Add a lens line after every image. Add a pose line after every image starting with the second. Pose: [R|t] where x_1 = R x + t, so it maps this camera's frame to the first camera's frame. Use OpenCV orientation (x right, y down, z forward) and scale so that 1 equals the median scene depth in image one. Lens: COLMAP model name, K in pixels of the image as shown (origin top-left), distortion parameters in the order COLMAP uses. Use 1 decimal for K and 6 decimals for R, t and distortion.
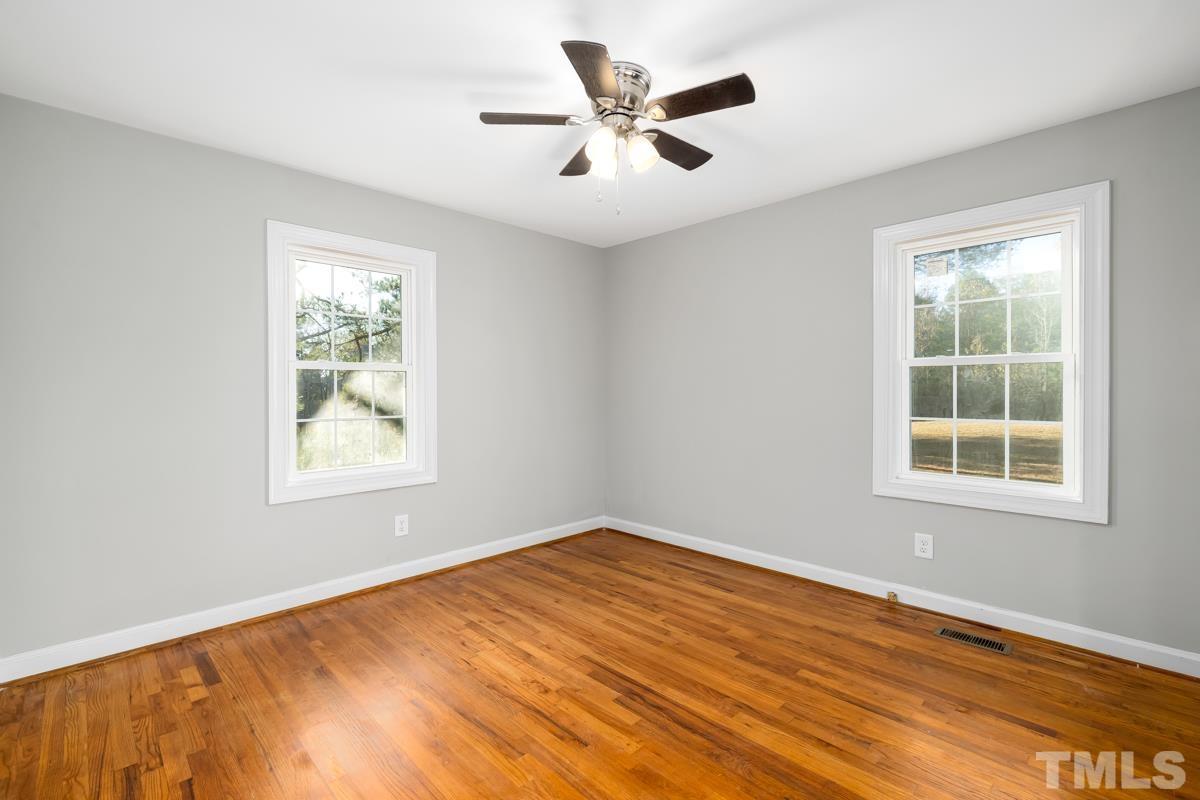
lens RADIAL K [[502.0, 0, 594.8], [0, 502.0, 398.5], [0, 0, 1]] dist [-0.017518, 0.000720]
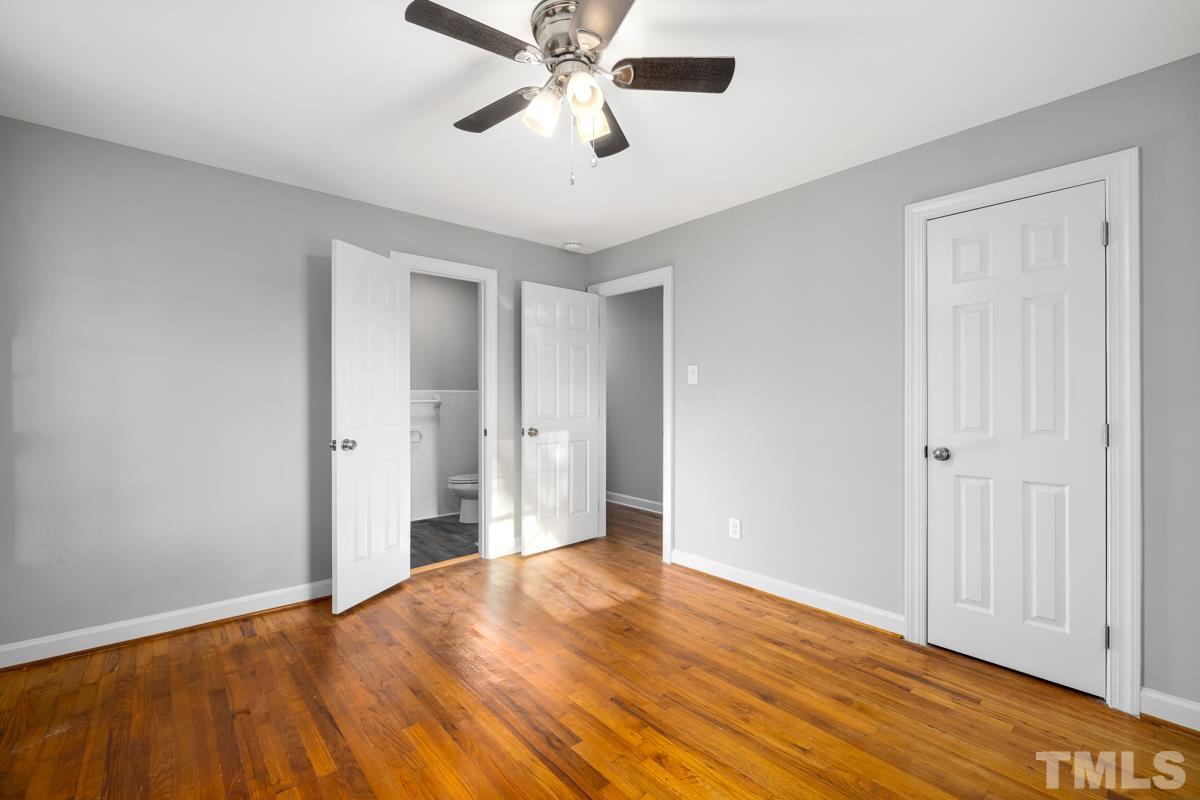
lens RADIAL K [[502.0, 0, 593.1], [0, 502.0, 395.9], [0, 0, 1]] dist [-0.017518, 0.000720]
pose [[-0.997968, 0.003625, 0.063611, -0.044309], [0.004056, 0.999970, 0.006656, -0.031299], [-0.063585, 0.006900, -0.997953, 1.914599]]
